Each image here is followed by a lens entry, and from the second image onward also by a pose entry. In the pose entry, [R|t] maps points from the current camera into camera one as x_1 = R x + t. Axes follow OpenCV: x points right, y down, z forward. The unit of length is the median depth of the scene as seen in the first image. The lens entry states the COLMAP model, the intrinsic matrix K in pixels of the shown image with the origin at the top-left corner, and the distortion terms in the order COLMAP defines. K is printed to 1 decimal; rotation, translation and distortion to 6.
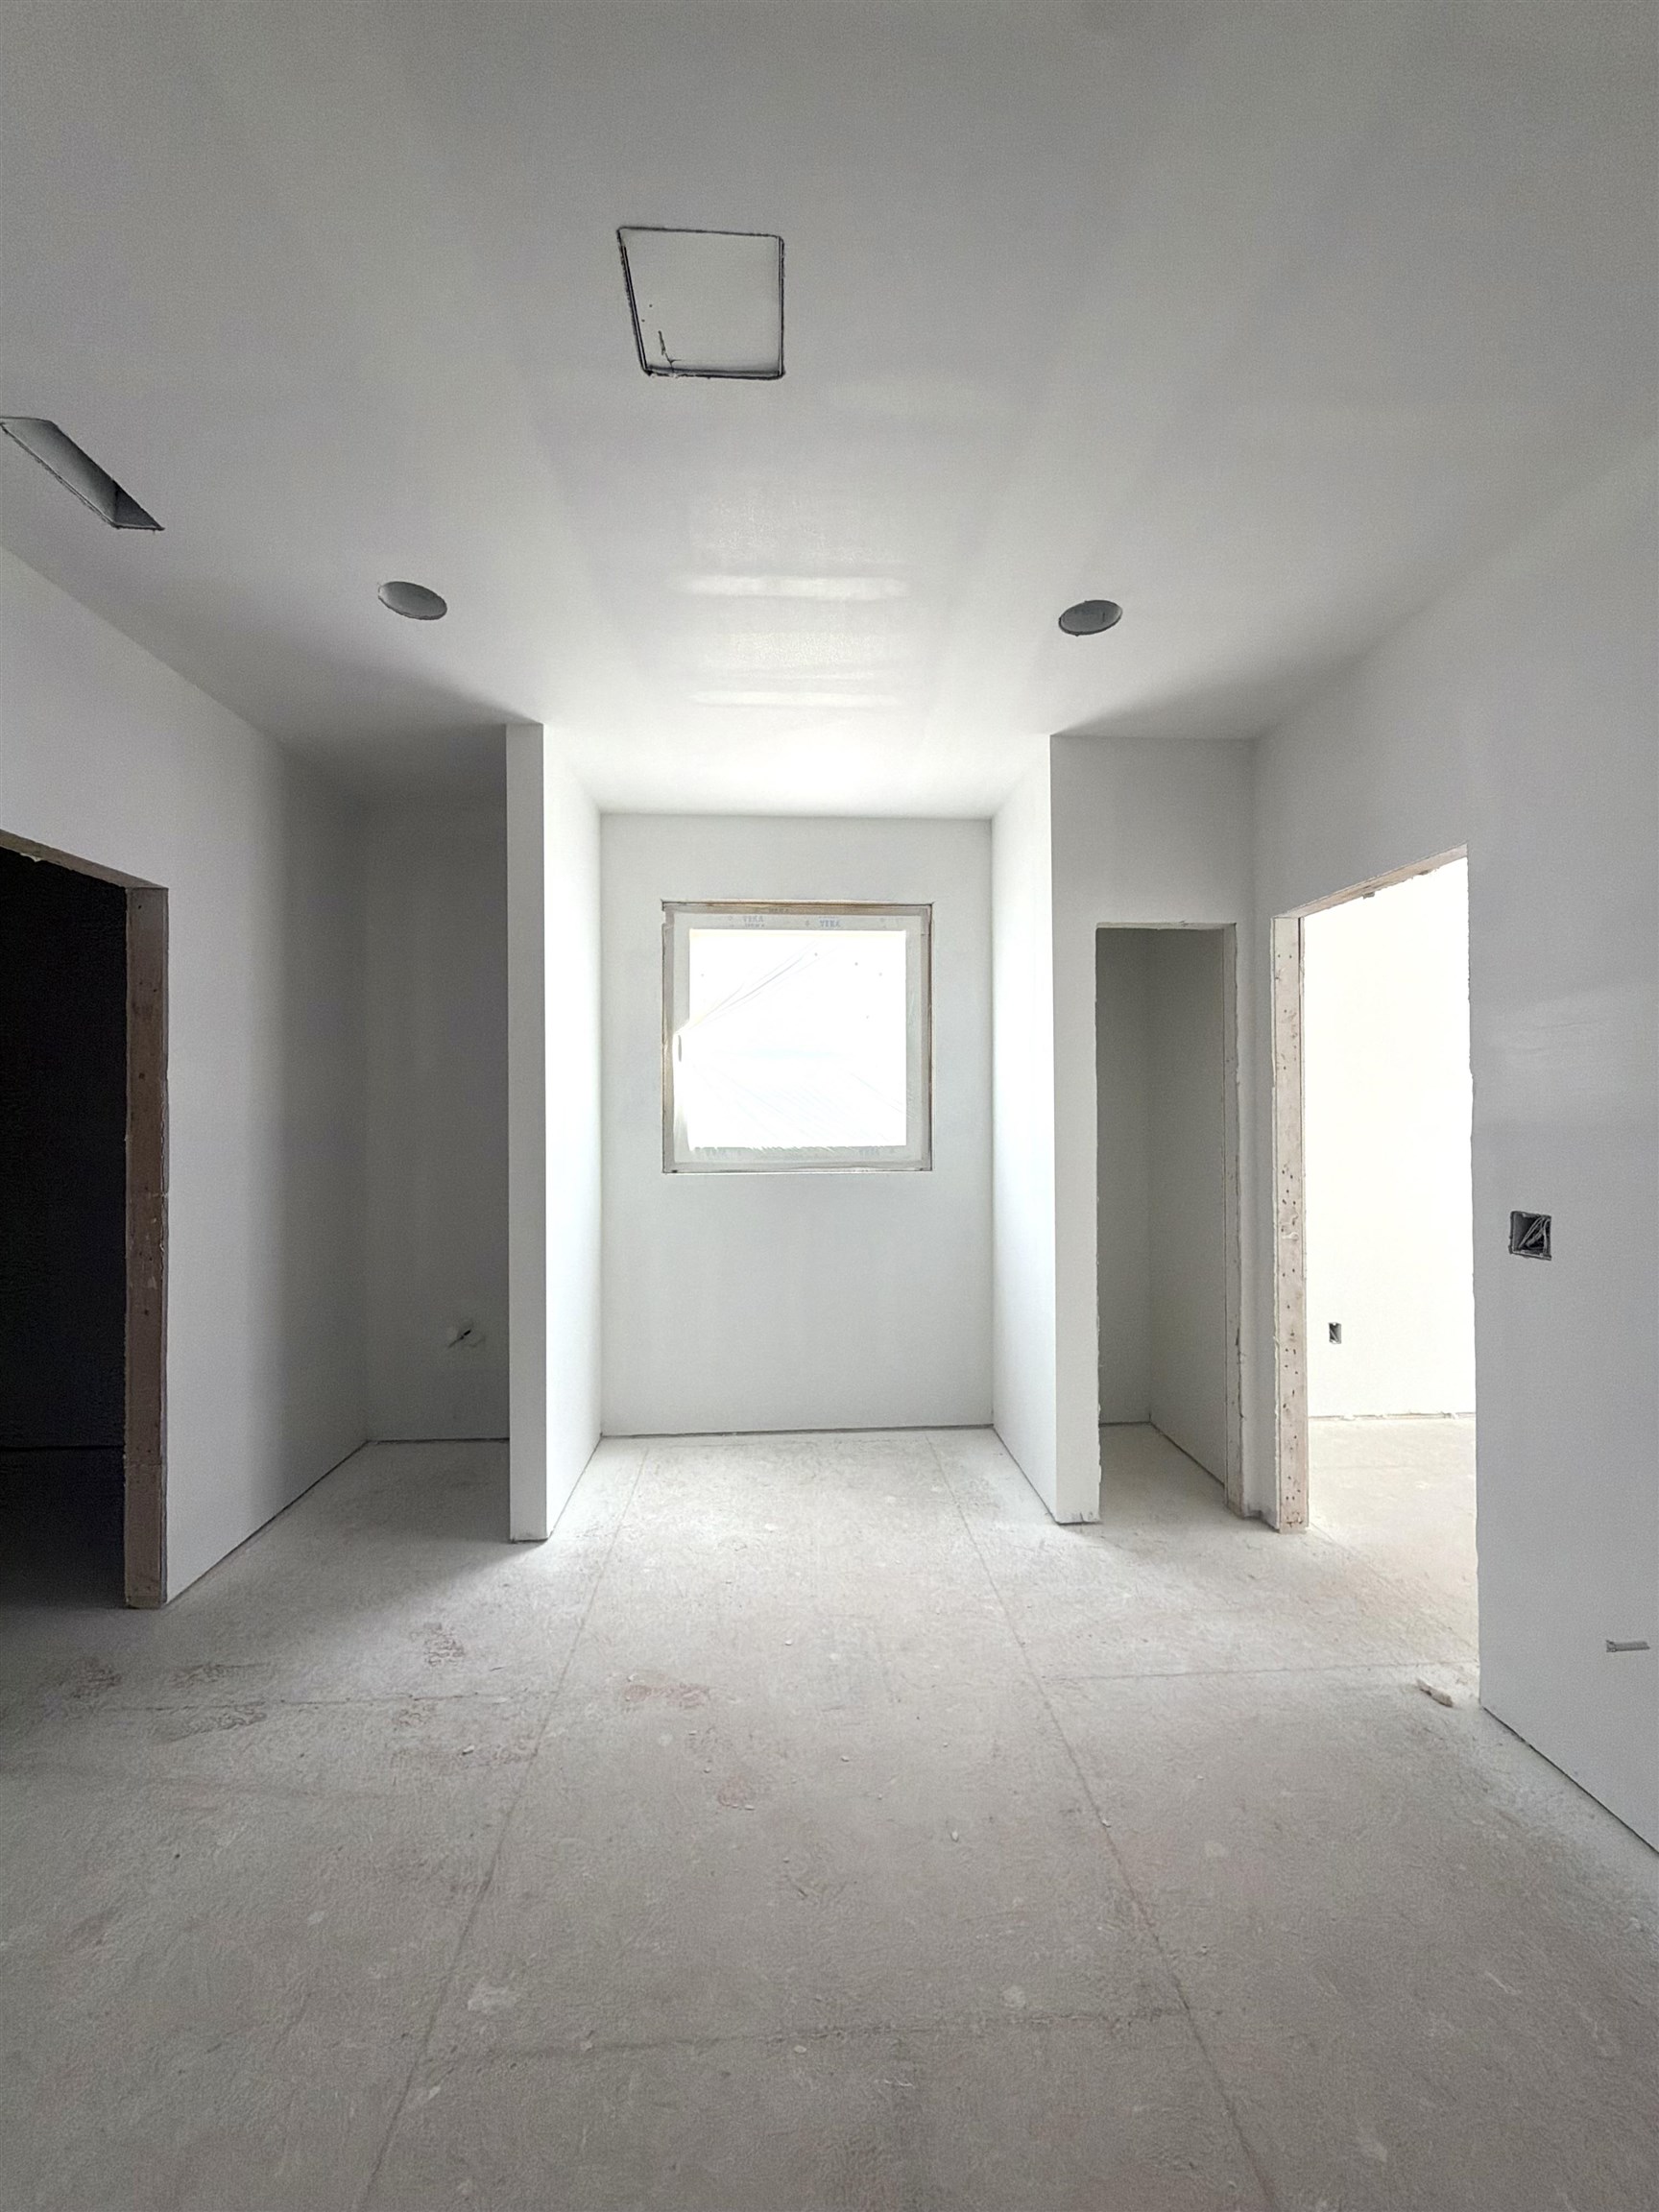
lens RADIAL K [[873.4, 0, 835.9], [0, 873.4, 1096.4], [0, 0, 1]] dist [-0.000247, -0.000267]
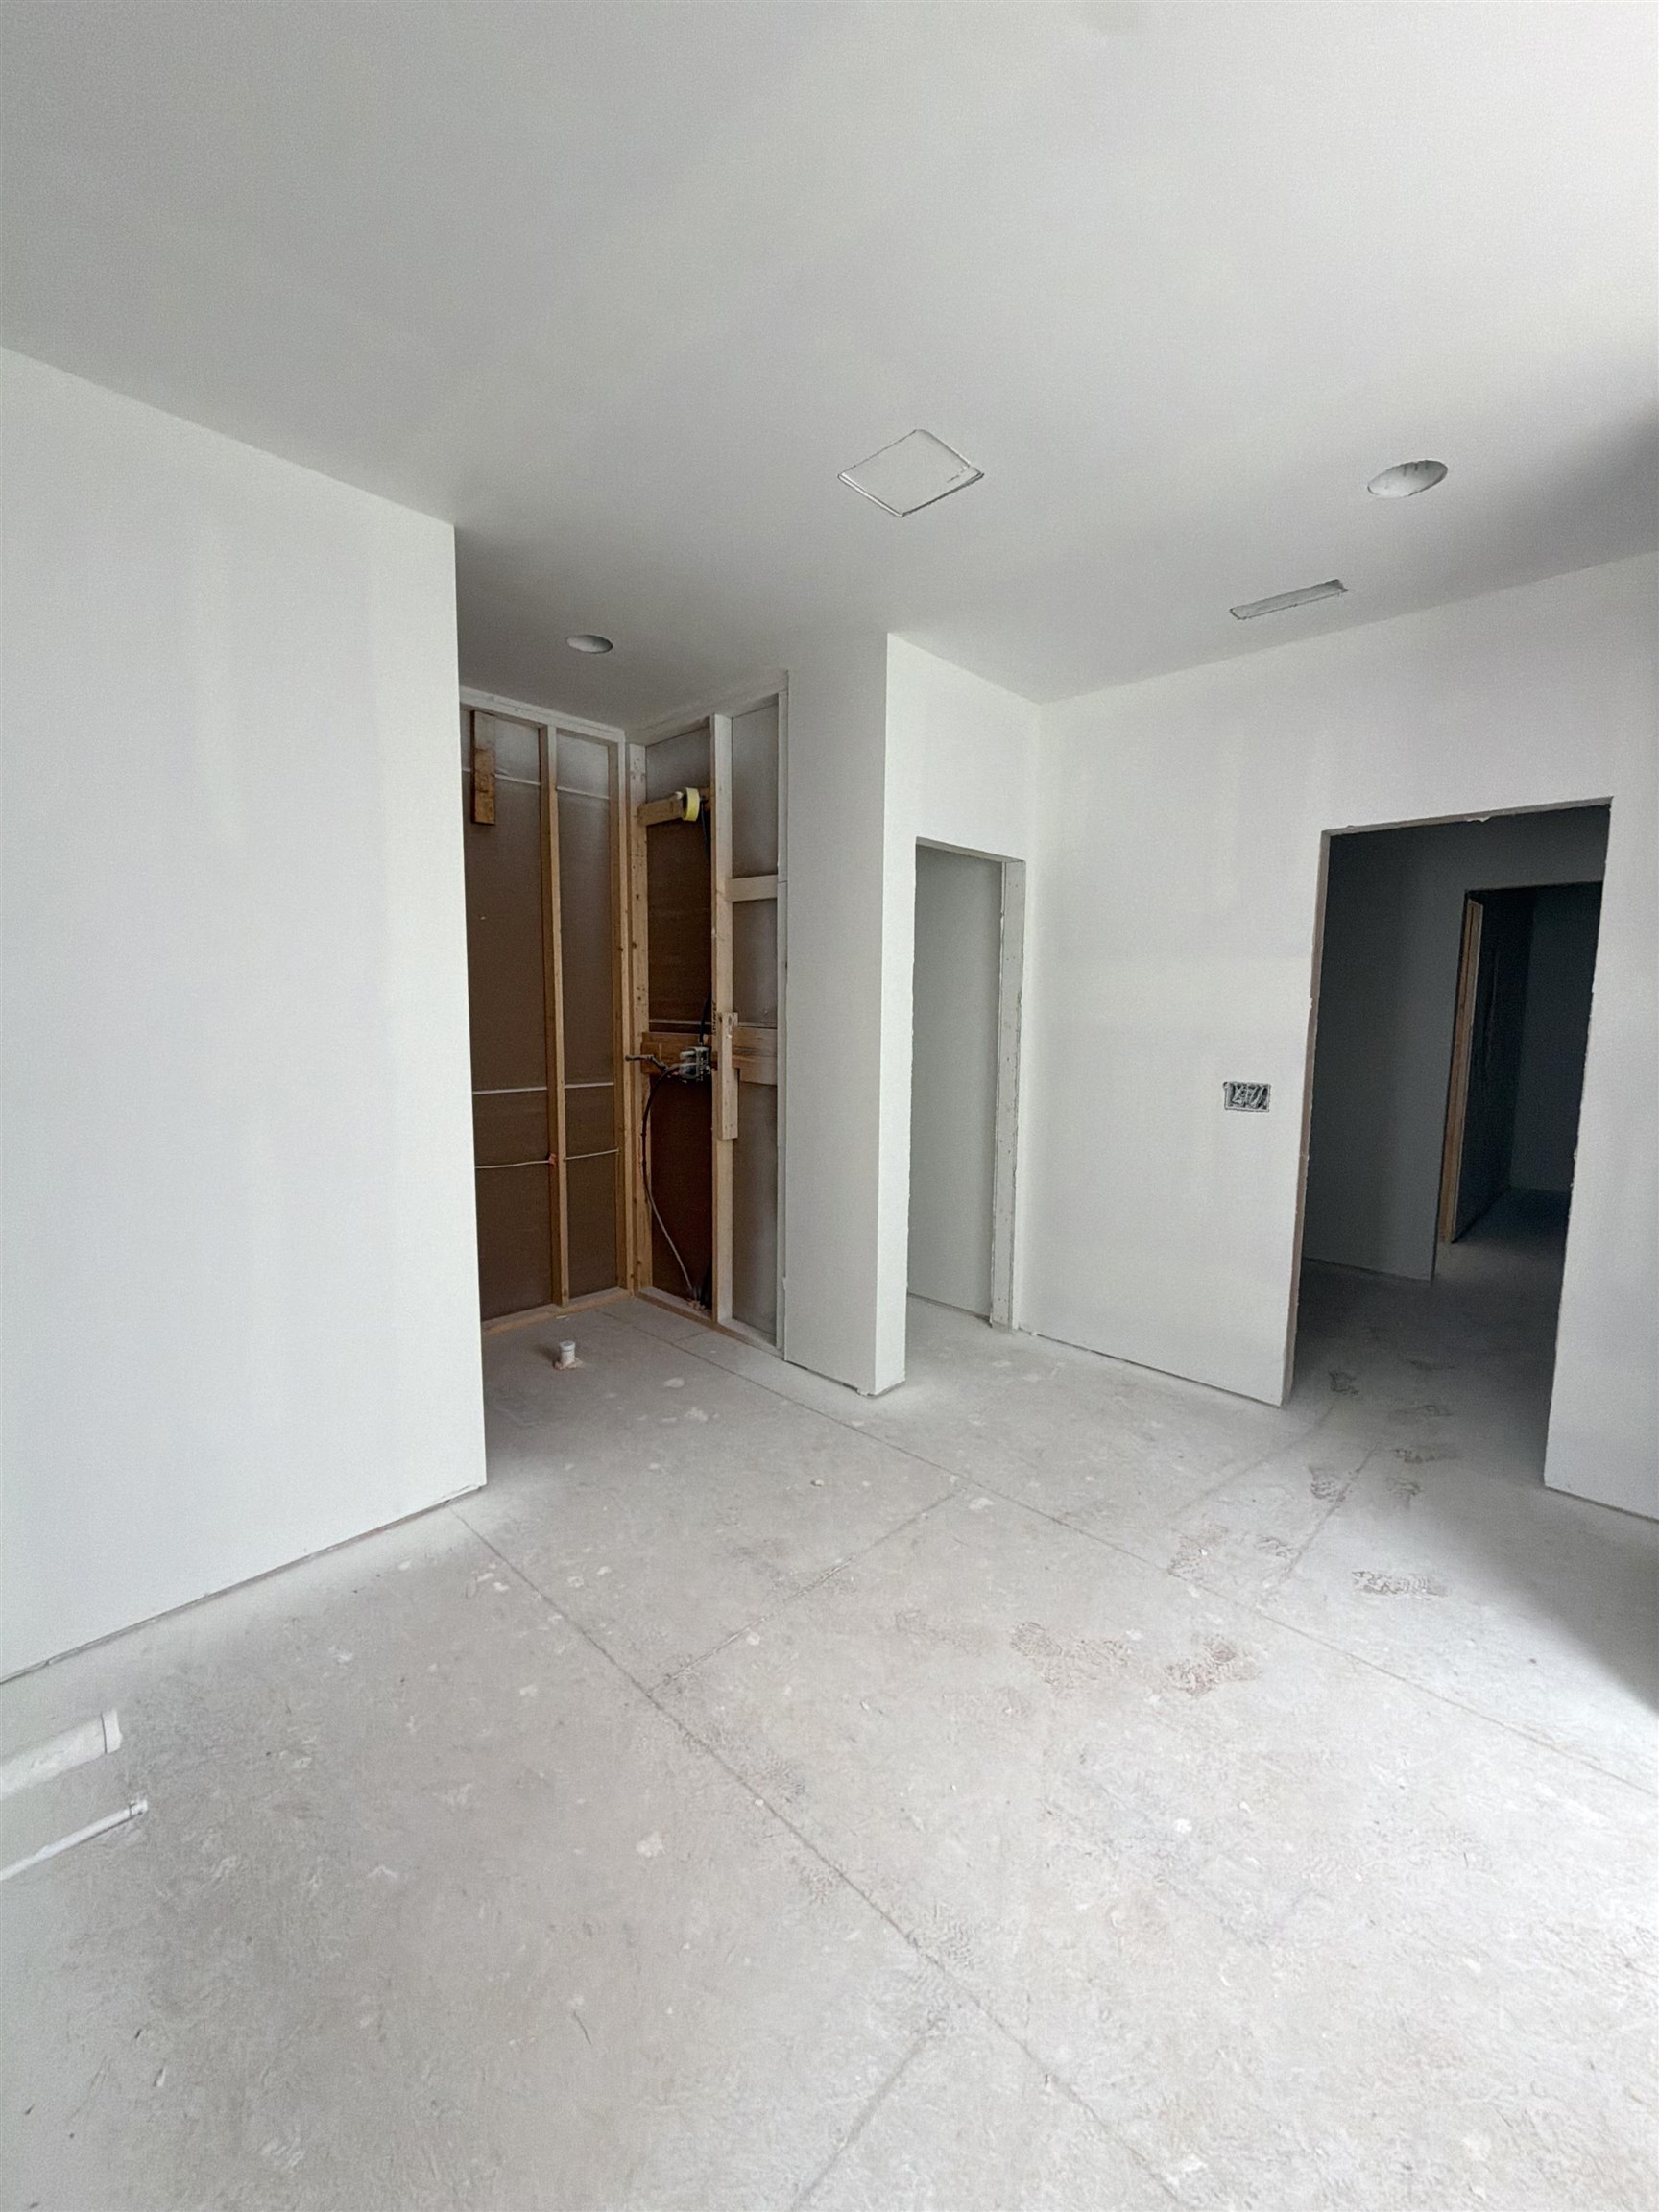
lens RADIAL K [[873.4, 0, 835.9], [0, 873.4, 1096.4], [0, 0, 1]] dist [-0.000247, -0.000267]
pose [[-0.731779, 0.064911, -0.678444, 0.726032], [-0.001954, 0.995250, 0.097329, 0.002034], [0.681539, 0.072548, -0.728177, 1.471301]]
